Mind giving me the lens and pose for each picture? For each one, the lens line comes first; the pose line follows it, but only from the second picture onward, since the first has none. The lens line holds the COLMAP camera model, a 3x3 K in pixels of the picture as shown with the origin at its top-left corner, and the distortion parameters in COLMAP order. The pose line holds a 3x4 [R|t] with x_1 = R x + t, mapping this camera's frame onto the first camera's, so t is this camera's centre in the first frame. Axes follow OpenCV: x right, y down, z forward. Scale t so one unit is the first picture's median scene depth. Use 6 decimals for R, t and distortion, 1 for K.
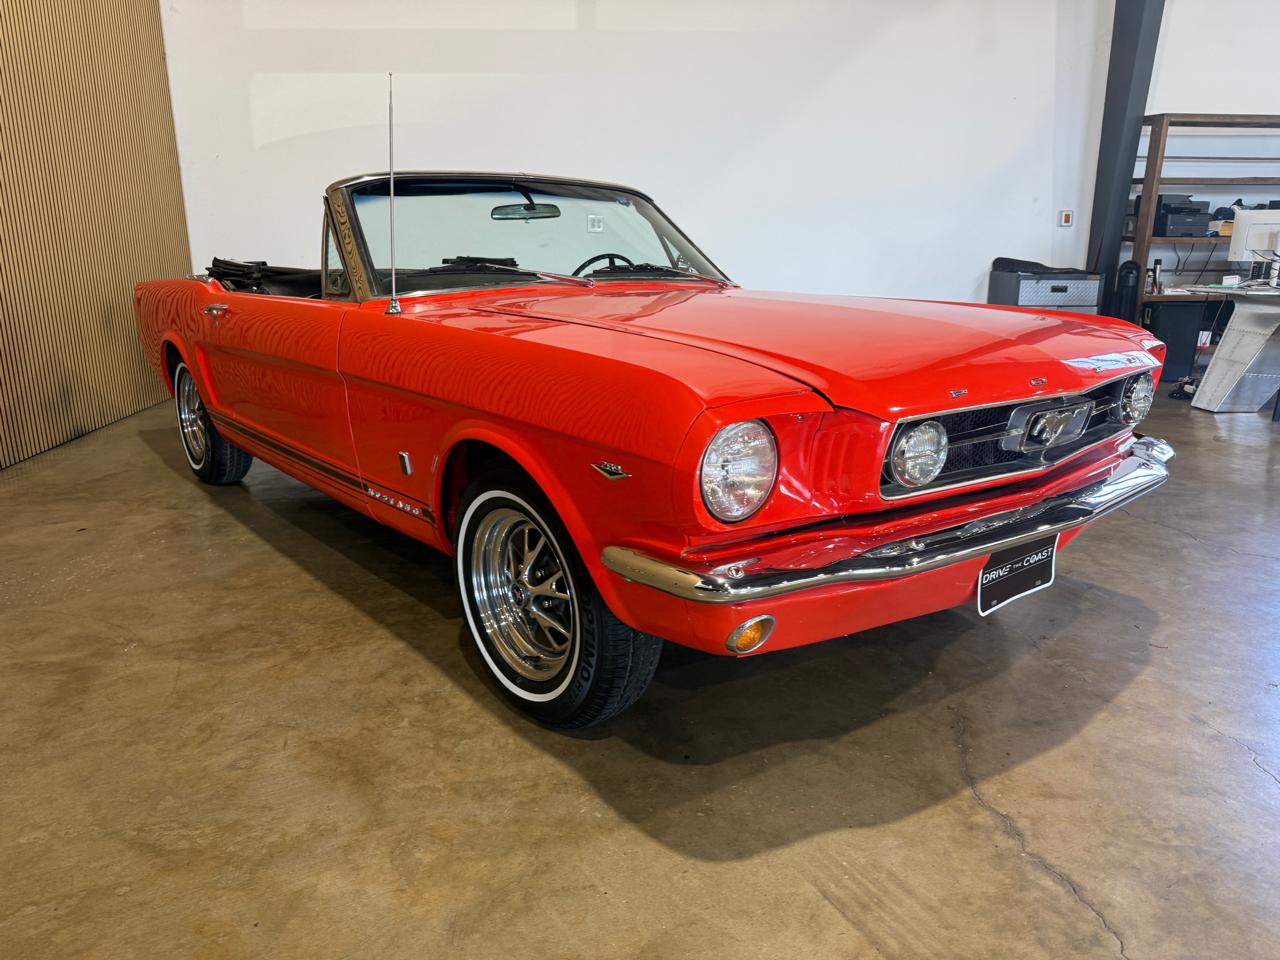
lens RADIAL K [[909.0, 0, 644.3], [0, 909.0, 467.6], [0, 0, 1]] dist [0.057059, -0.073684]
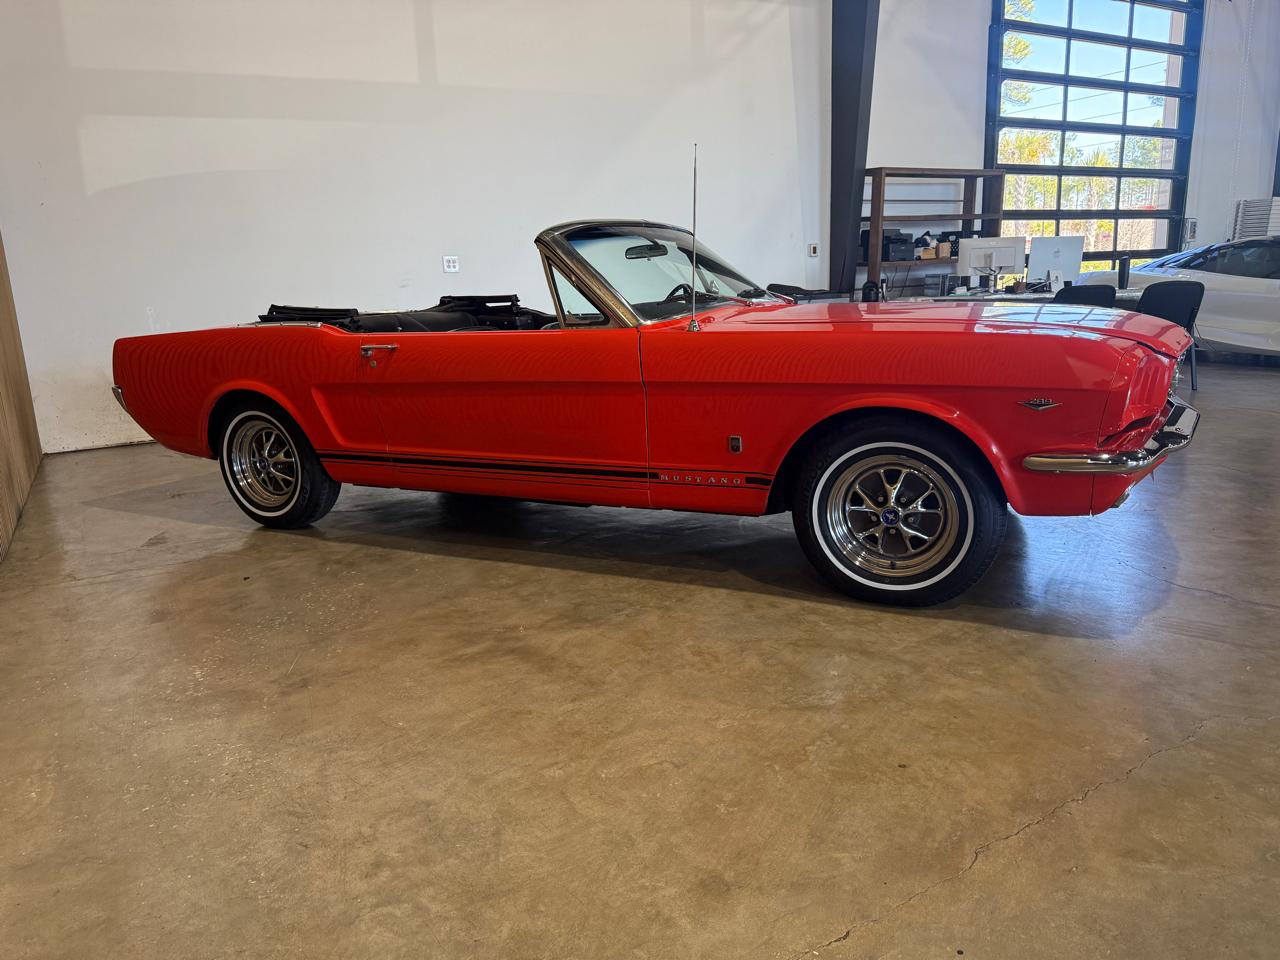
lens RADIAL K [[909.0, 0, 638.5], [0, 909.0, 476.0], [0, 0, 1]] dist [0.057059, -0.073684]
pose [[0.914611, -0.120923, 0.385830, -0.753997], [0.133335, 0.991056, -0.005463, 0.025112], [-0.381718, 0.056441, 0.922554, -0.108870]]
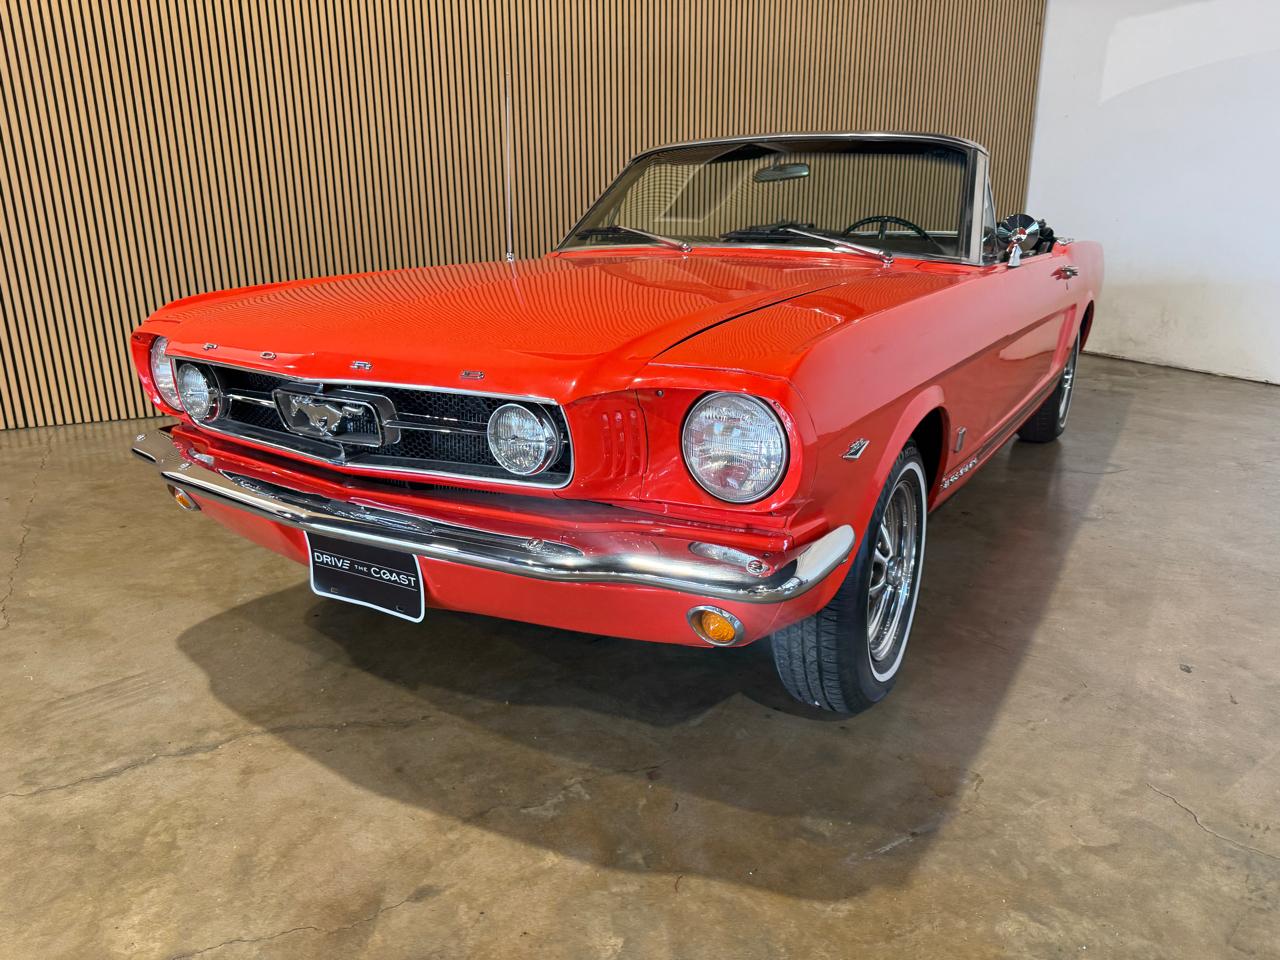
lens RADIAL K [[909.0, 0, 642.2], [0, 909.0, 475.1], [0, 0, 1]] dist [0.057059, -0.073684]
pose [[0.332348, 0.264994, -0.905164, 0.915827], [-0.221326, 0.954832, 0.198271, -0.156962], [0.916820, 0.134441, 0.375987, 0.640209]]
